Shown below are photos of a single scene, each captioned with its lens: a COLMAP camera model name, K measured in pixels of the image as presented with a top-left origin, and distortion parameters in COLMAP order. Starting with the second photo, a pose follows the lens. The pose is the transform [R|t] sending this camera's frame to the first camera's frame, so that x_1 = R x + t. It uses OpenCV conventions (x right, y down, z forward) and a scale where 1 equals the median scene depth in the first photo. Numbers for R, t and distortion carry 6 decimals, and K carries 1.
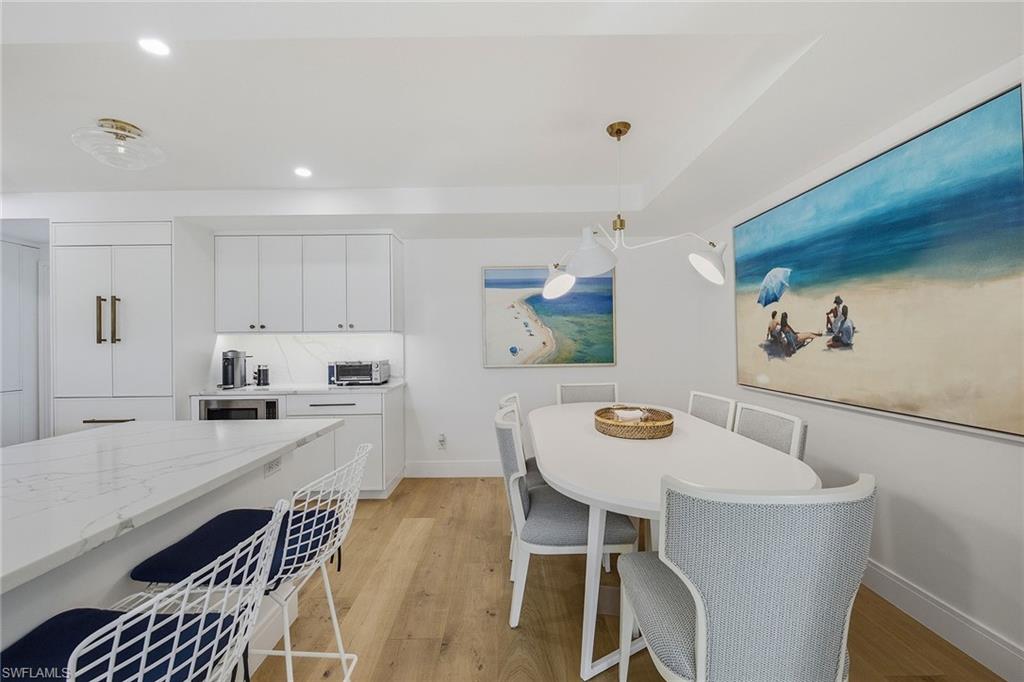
lens RADIAL K [[402.9, 0, 509.0], [0, 402.9, 341.7], [0, 0, 1]] dist [-0.002452, -0.000125]
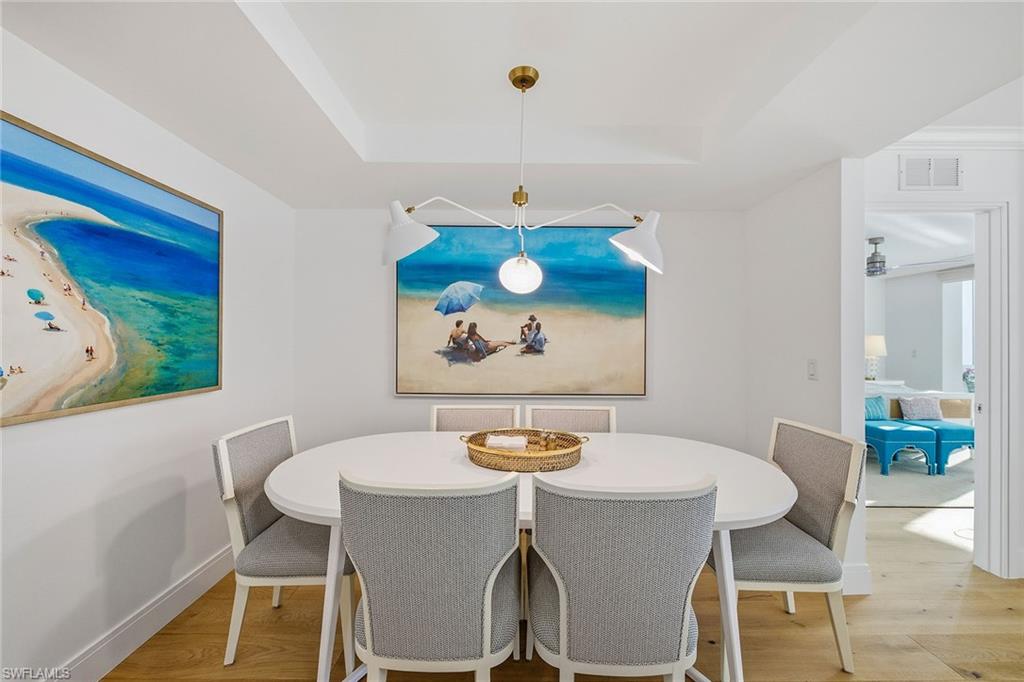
lens RADIAL K [[402.9, 0, 509.0], [0, 402.9, 341.7], [0, 0, 1]] dist [-0.002452, -0.000125]
pose [[0.010028, 0.015322, 0.999832, -0.430780], [-0.006213, 0.999864, -0.015261, -0.002517], [-0.999930, -0.006059, 0.010121, 0.867798]]
